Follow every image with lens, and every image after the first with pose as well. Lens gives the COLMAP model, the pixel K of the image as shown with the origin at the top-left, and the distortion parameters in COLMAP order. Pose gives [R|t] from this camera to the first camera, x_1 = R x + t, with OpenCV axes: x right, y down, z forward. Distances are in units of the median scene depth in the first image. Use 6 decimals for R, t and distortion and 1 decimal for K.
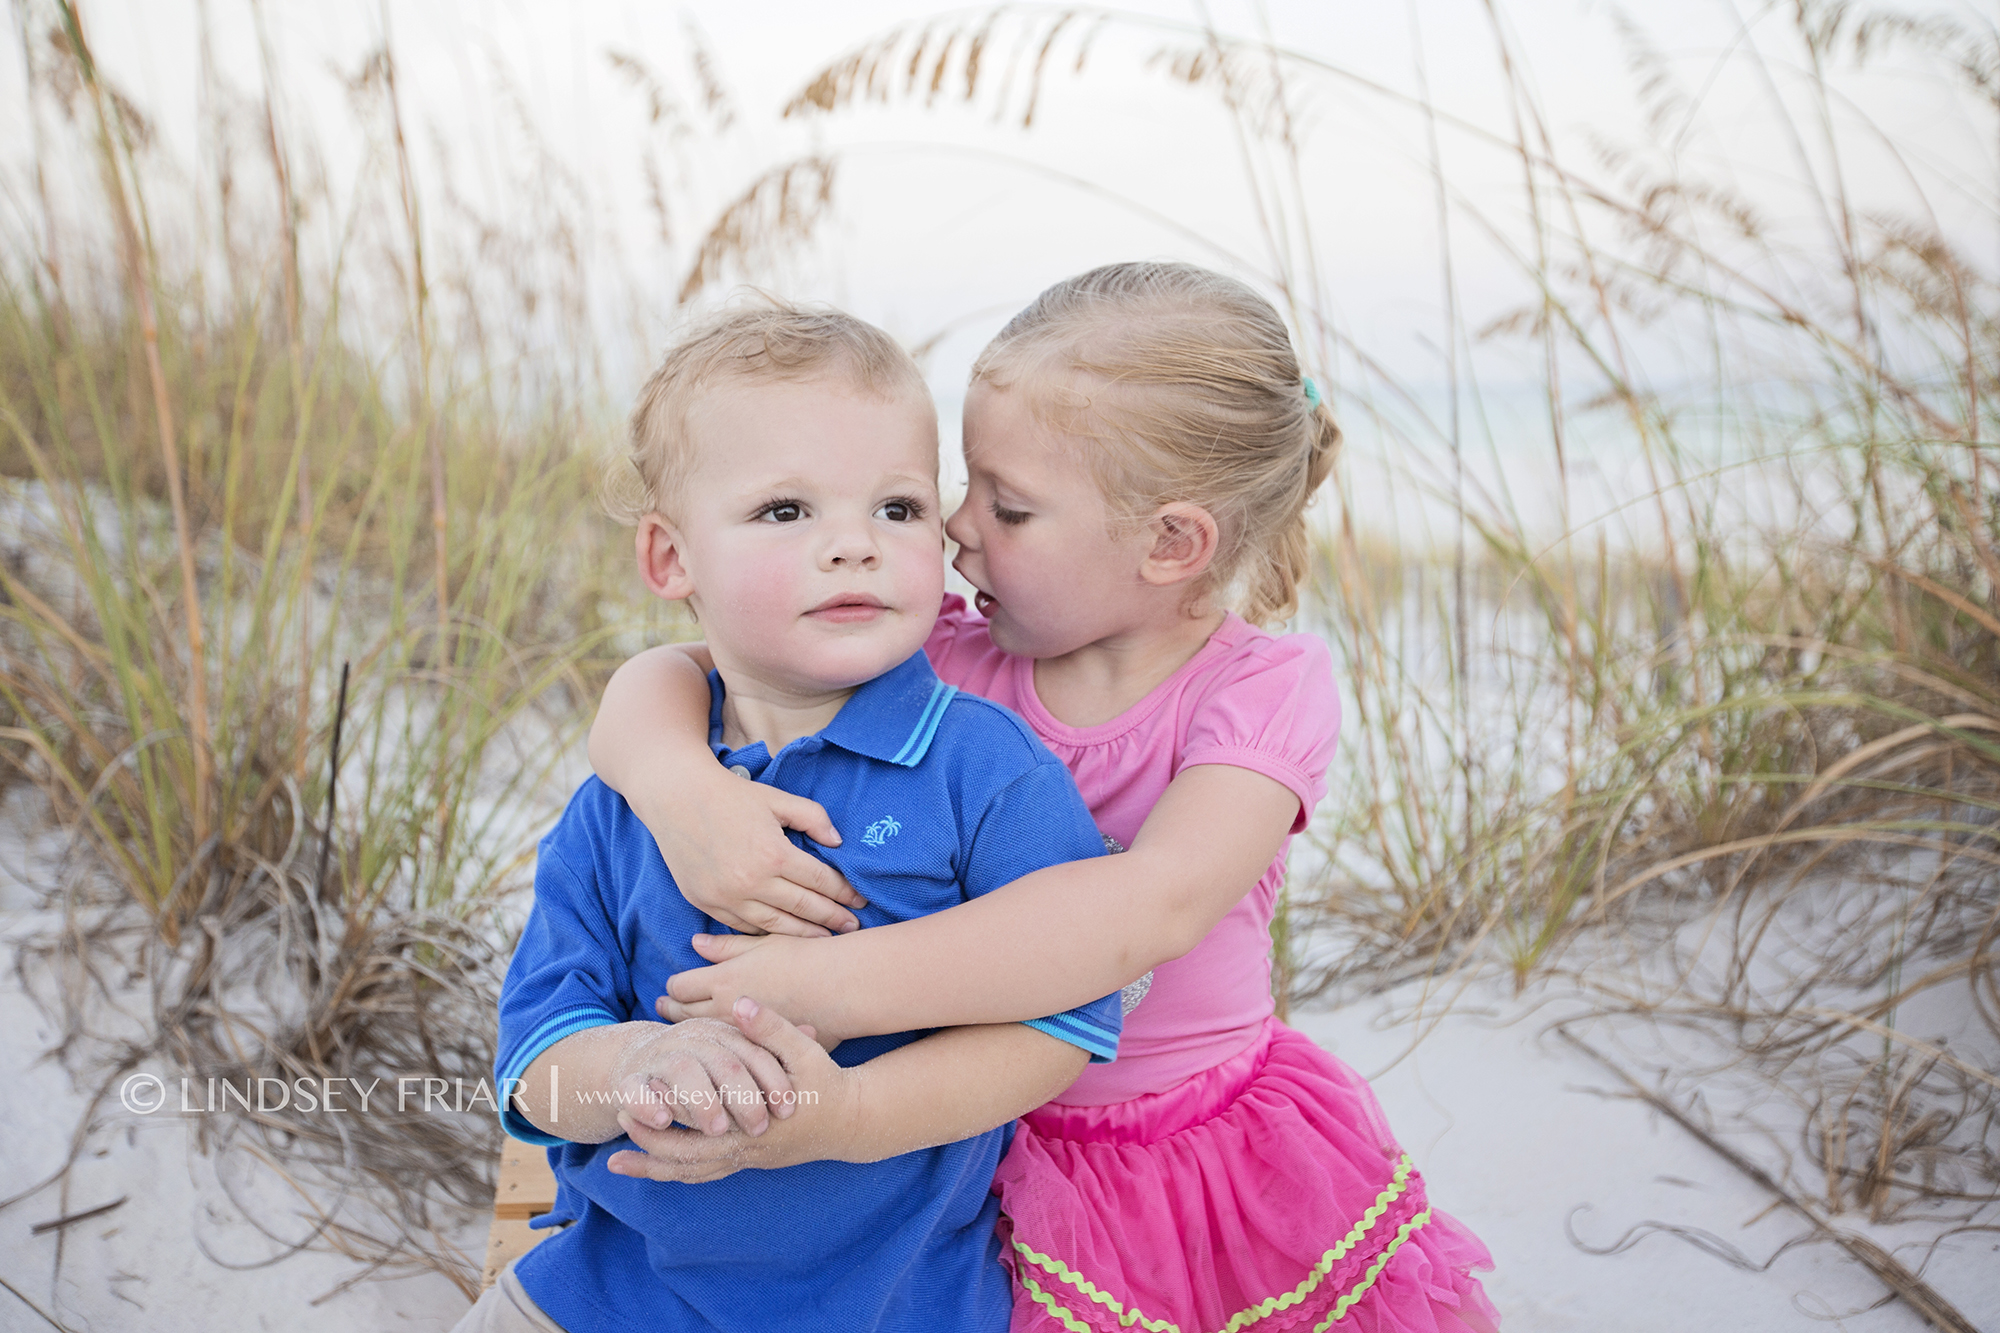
lens RADIAL K [[1912.9, 0, 1000.0], [0, 1912.9, 666.5], [0, 0, 1]] dist [0.006025, 0.126418]
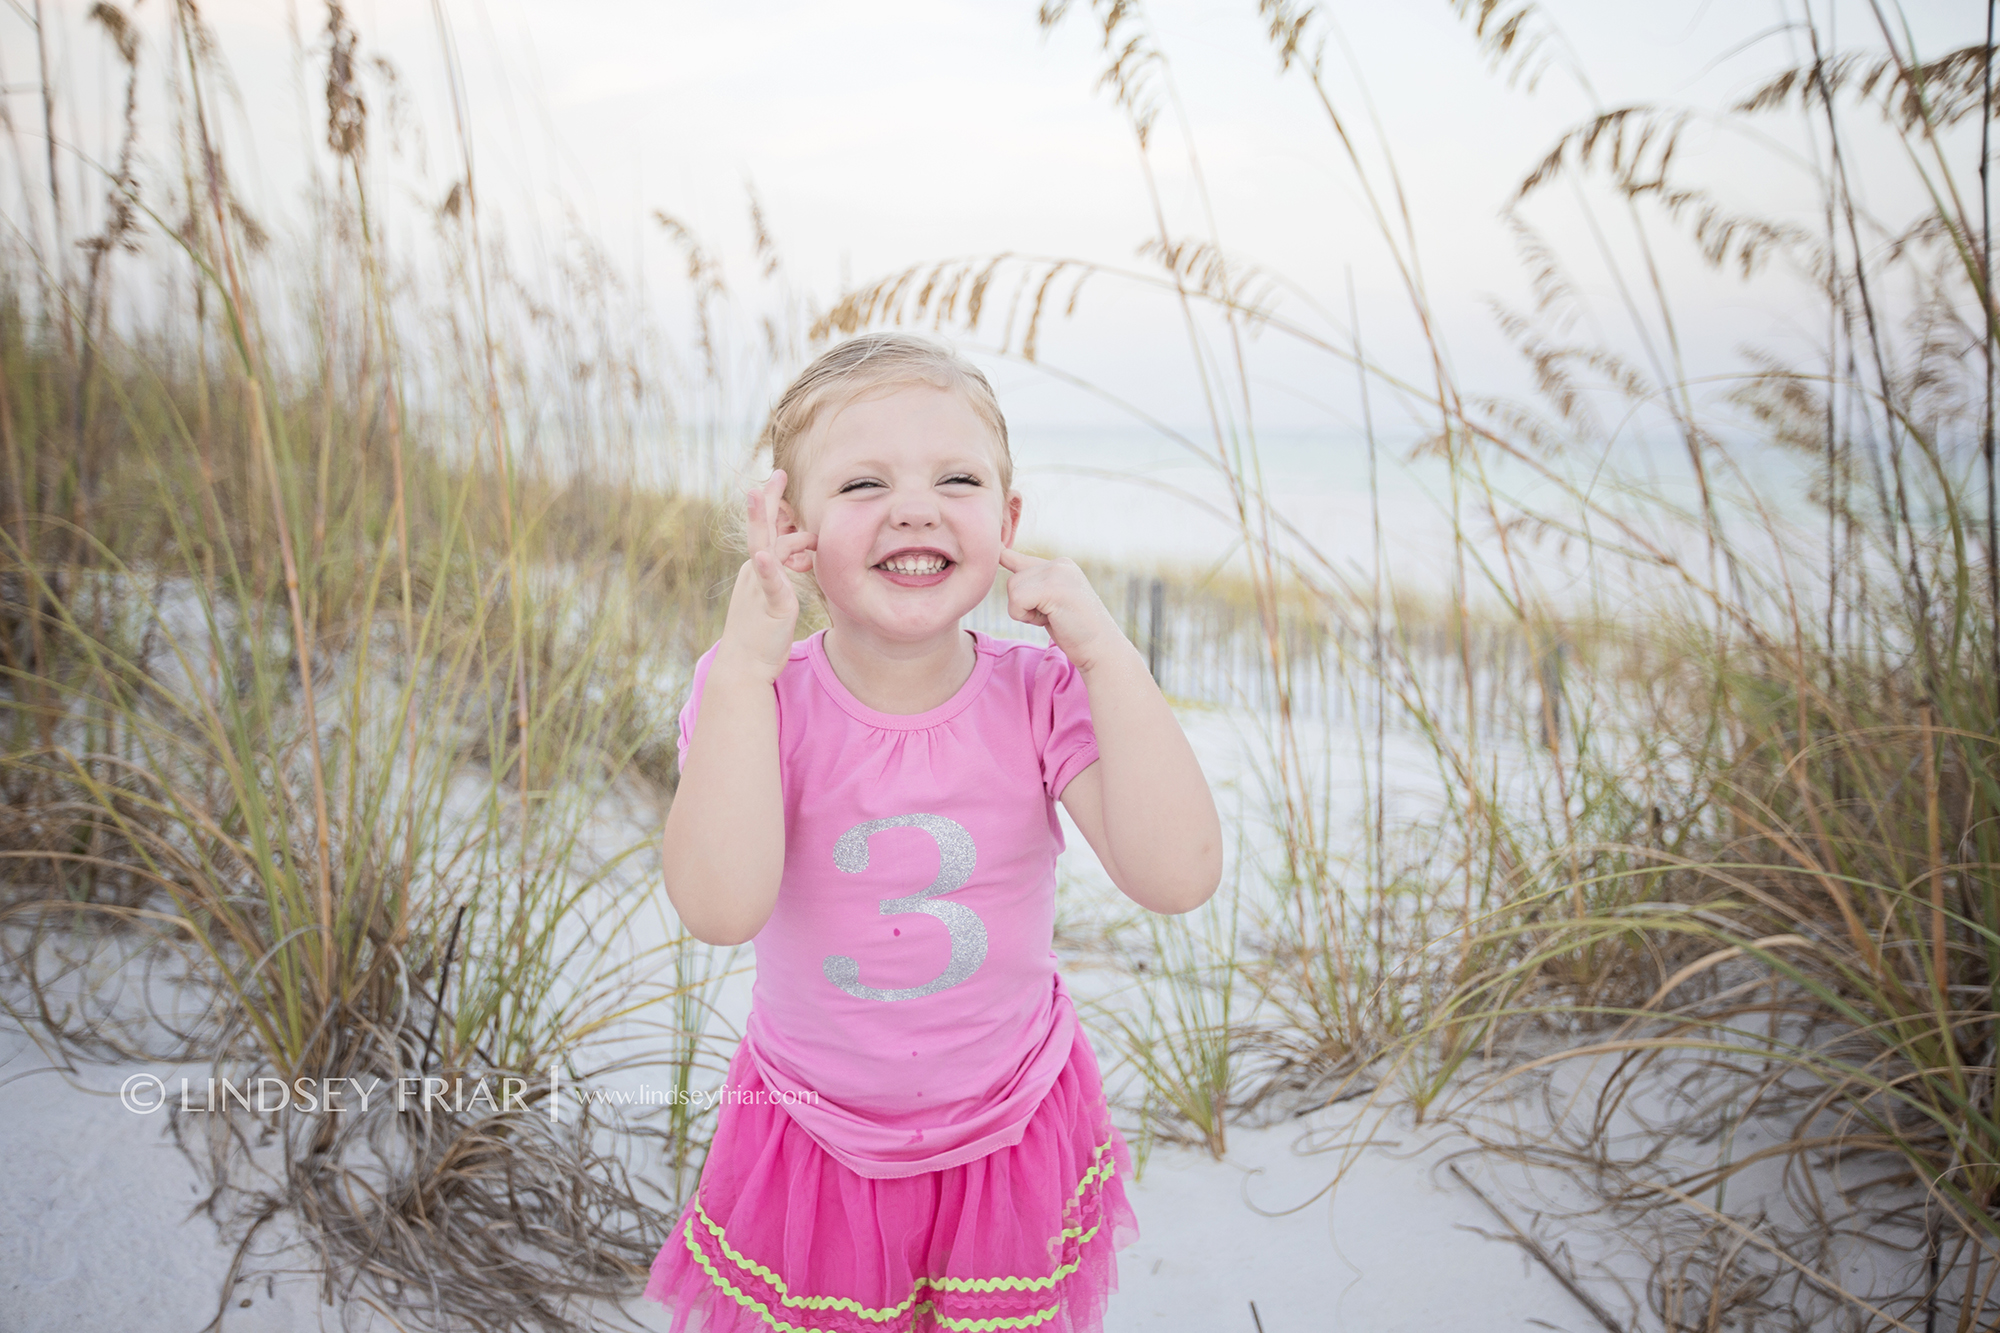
lens RADIAL K [[1685.4, 0, 998.7], [0, 1685.4, 660.7], [0, 0, 1]] dist [0.001586, 0.086364]
pose [[0.999479, 0.027362, 0.017099, -0.021445], [-0.027335, 0.999625, -0.001797, -0.142477], [-0.017142, 0.001328, 0.999852, -0.062514]]
